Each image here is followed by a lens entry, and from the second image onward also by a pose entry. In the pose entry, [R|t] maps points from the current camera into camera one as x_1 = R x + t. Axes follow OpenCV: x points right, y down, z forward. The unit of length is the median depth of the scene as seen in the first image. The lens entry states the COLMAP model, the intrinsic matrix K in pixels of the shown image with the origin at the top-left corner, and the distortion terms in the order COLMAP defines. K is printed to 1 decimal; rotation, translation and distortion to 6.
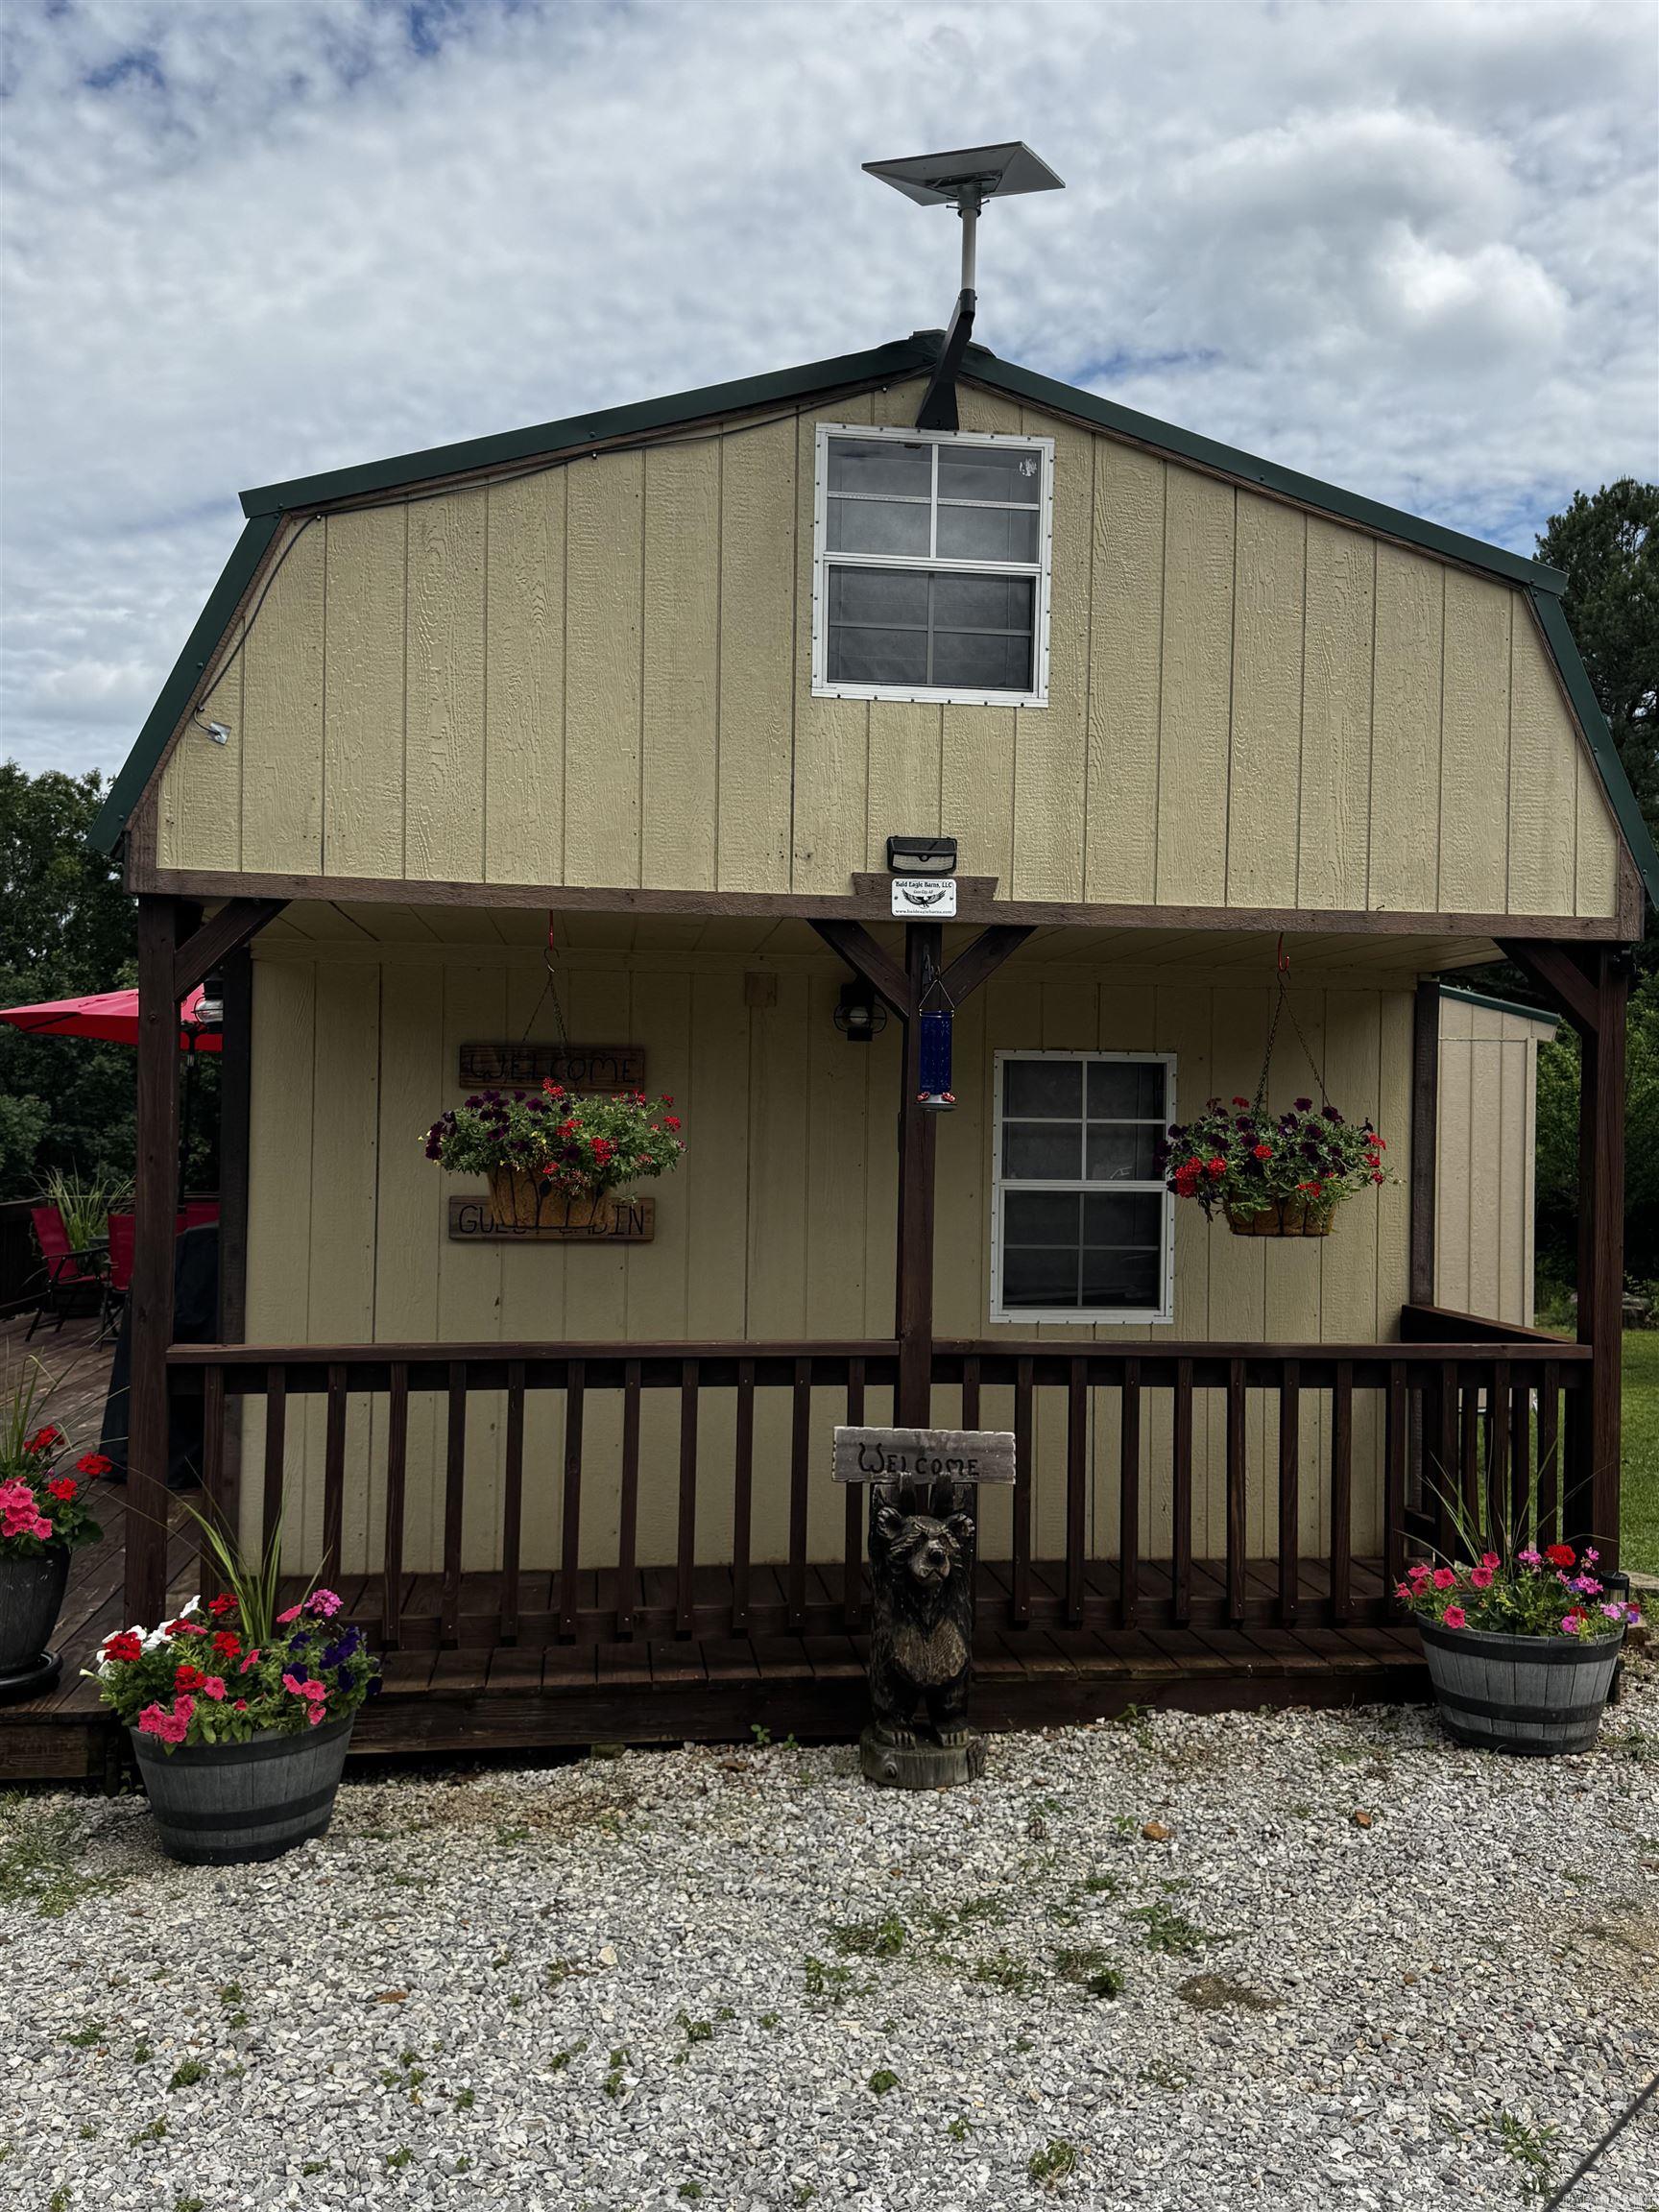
lens RADIAL K [[1730.0, 0, 829.5], [0, 1730.0, 1106.0], [0, 0, 1]] dist [0.003914, 0.000353]
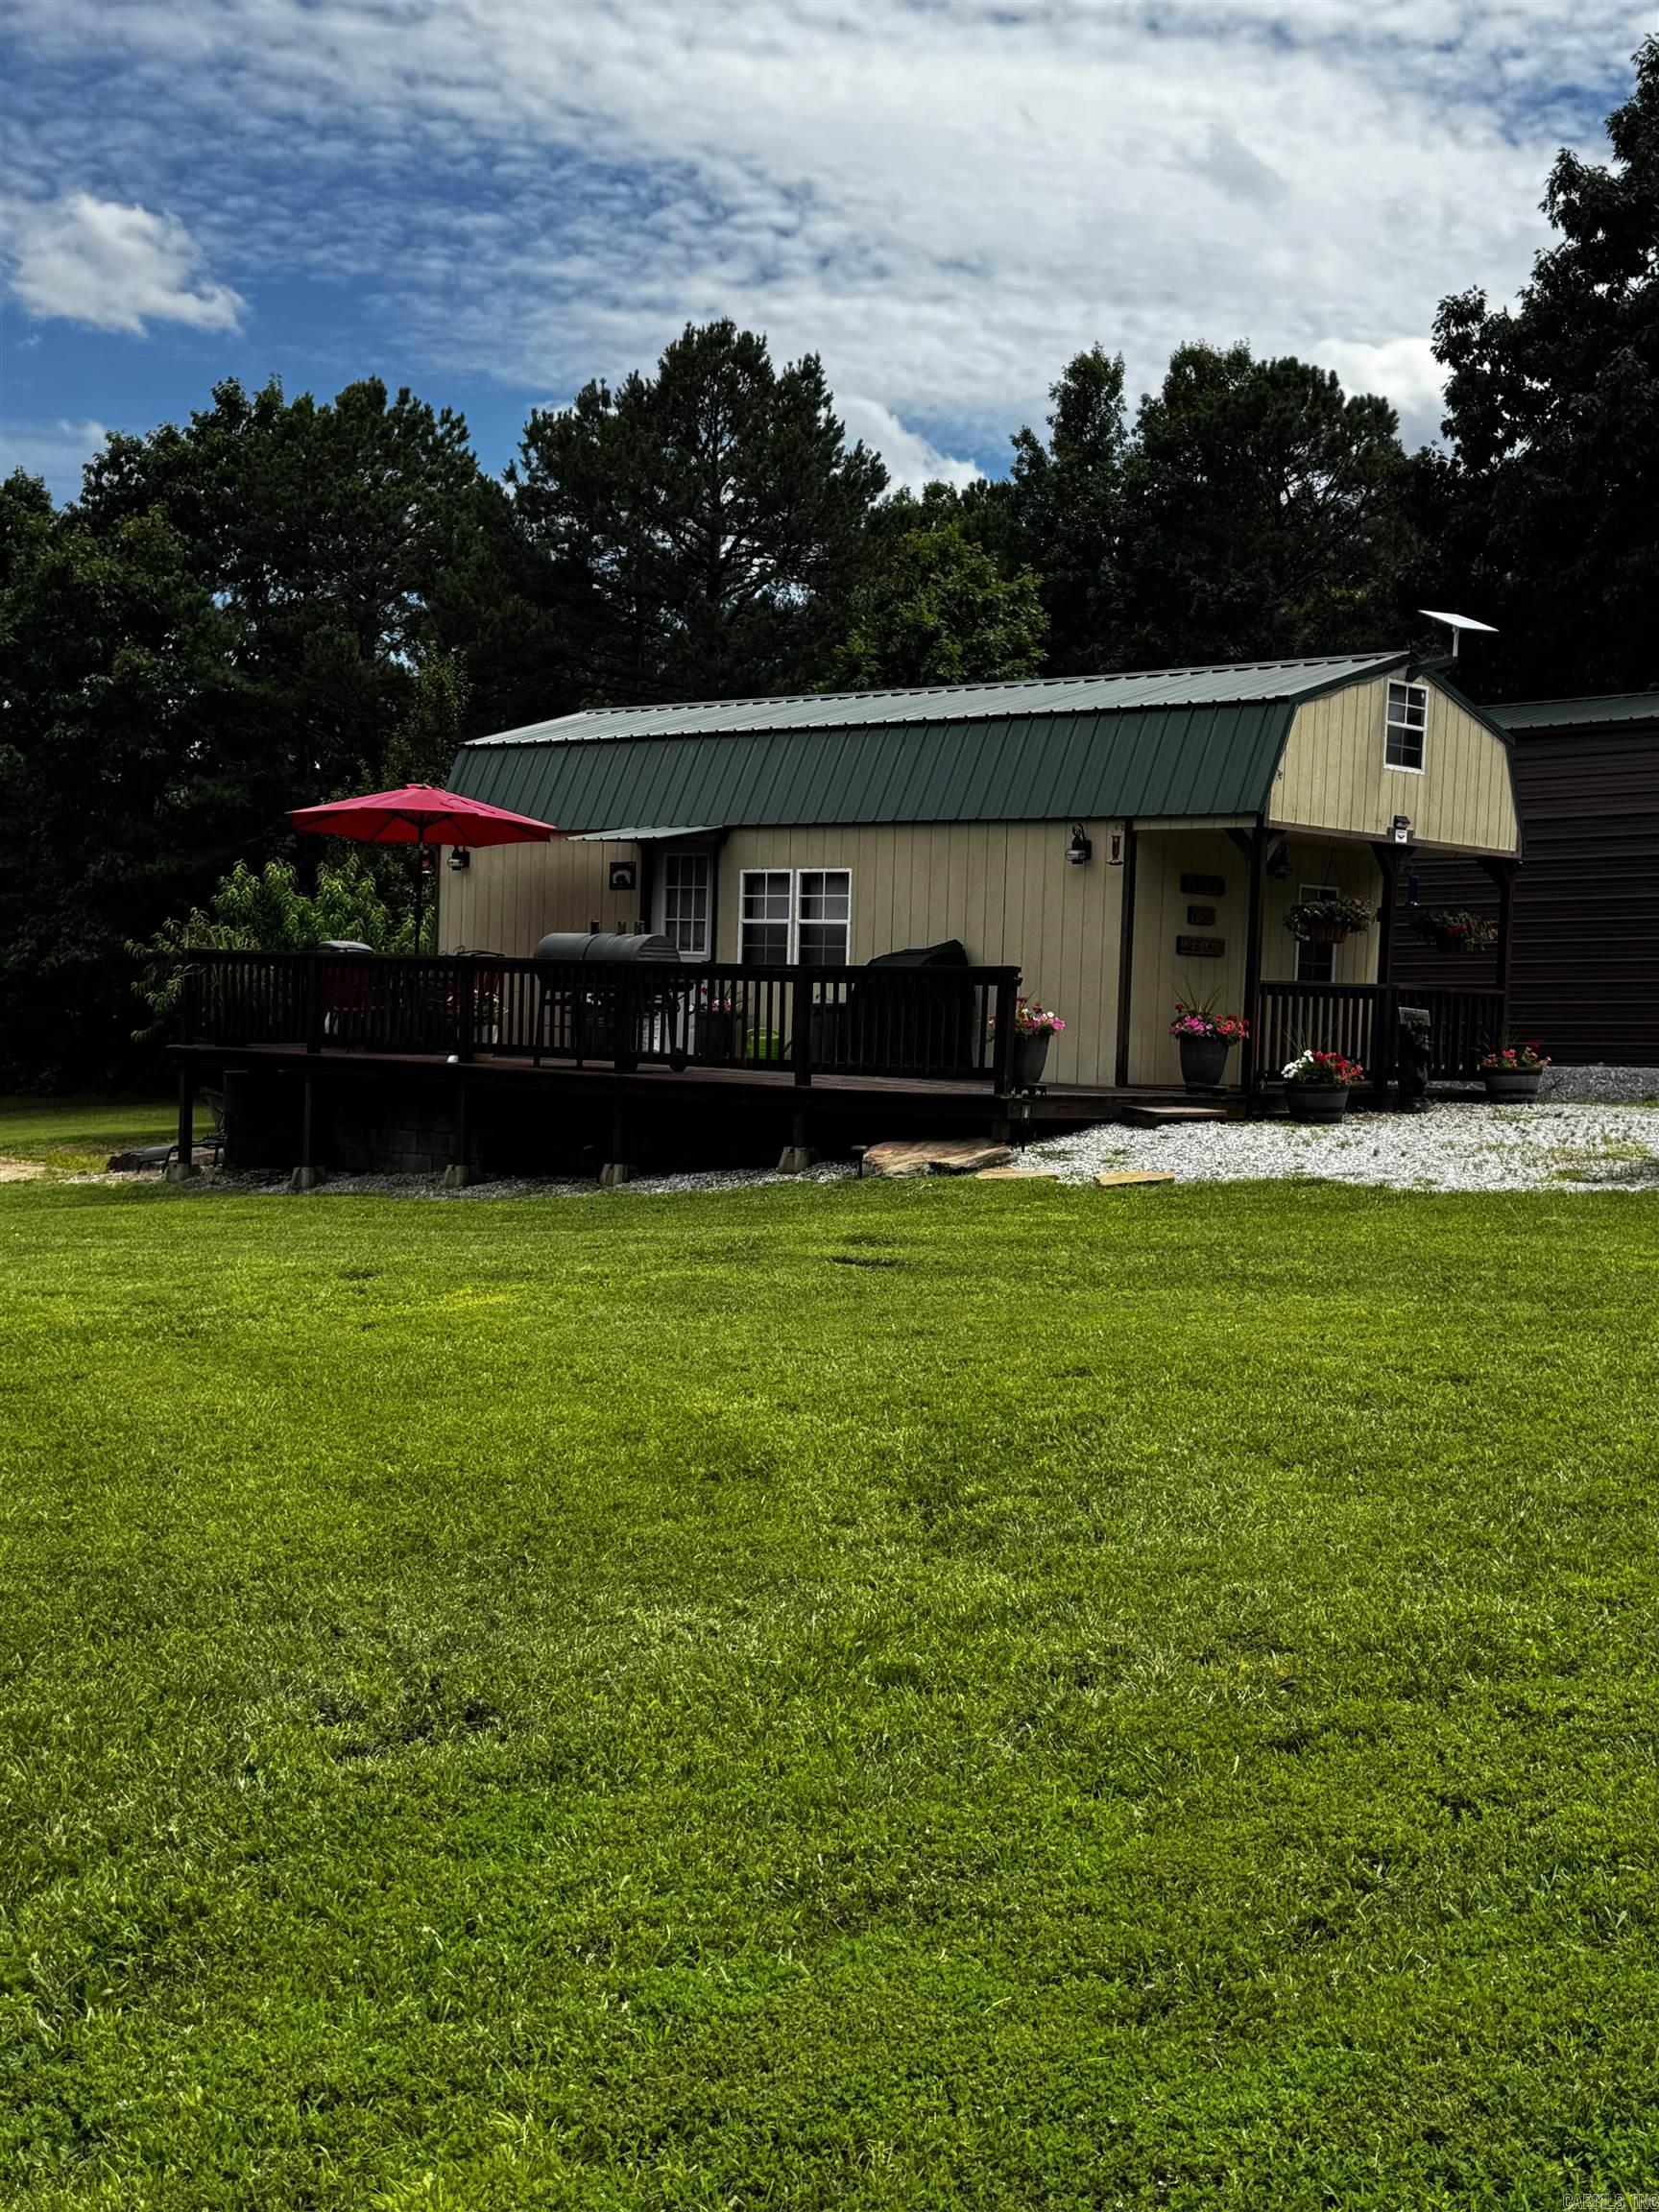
lens RADIAL K [[2702.3, 0, 829.5], [0, 2702.3, 1106.0], [0, 0, 1]] dist [-0.014334, -0.010922]
pose [[0.747578, -0.020030, 0.663872, -3.869859], [-0.025170, 0.997973, 0.058454, 0.100694], [-0.663697, -0.060408, 0.745559, -1.910920]]
